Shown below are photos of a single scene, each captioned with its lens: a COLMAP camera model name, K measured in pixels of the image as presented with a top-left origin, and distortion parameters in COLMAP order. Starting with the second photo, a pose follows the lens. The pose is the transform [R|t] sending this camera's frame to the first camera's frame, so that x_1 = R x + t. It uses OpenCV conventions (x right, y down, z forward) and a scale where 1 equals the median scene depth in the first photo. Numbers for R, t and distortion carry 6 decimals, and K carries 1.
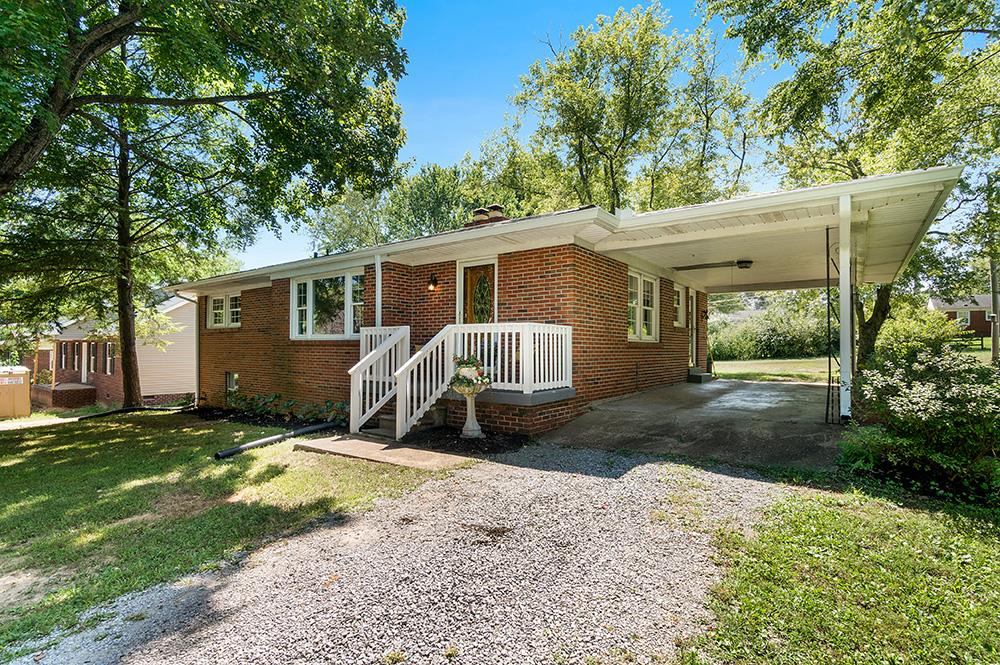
lens RADIAL K [[487.1, 0, 495.8], [0, 487.1, 338.5], [0, 0, 1]] dist [0.001011, -0.001688]
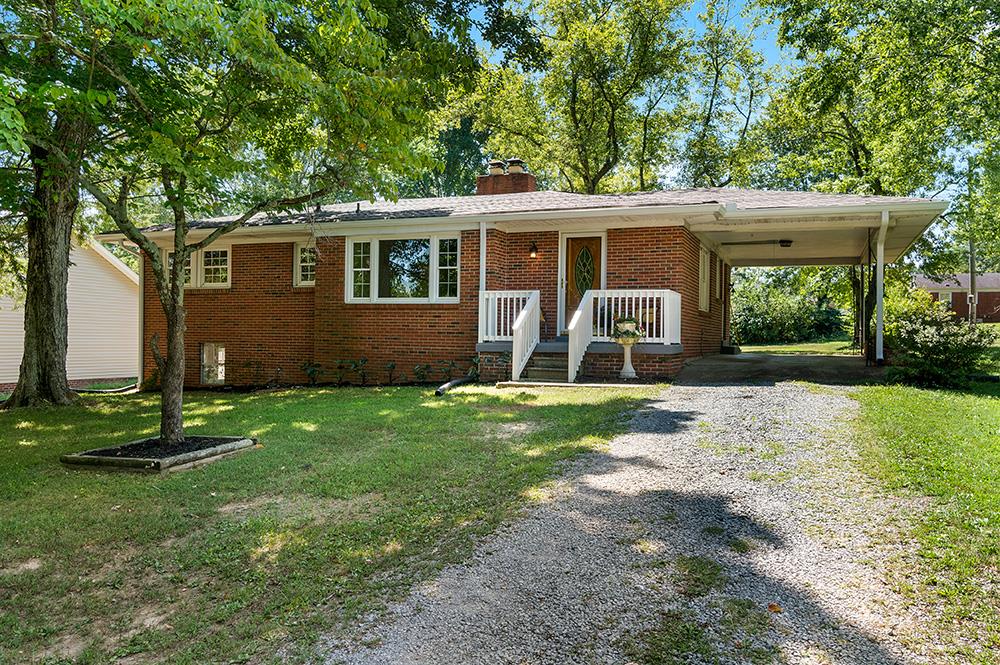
lens RADIAL K [[787.7, 0, 499.4], [0, 787.7, 328.3], [0, 0, 1]] dist [0.000221, 0.001265]
pose [[0.968381, 0.012831, 0.249147, -0.521882], [-0.014803, 0.999872, 0.006044, 0.037609], [-0.249038, -0.009541, 0.968447, -0.534508]]
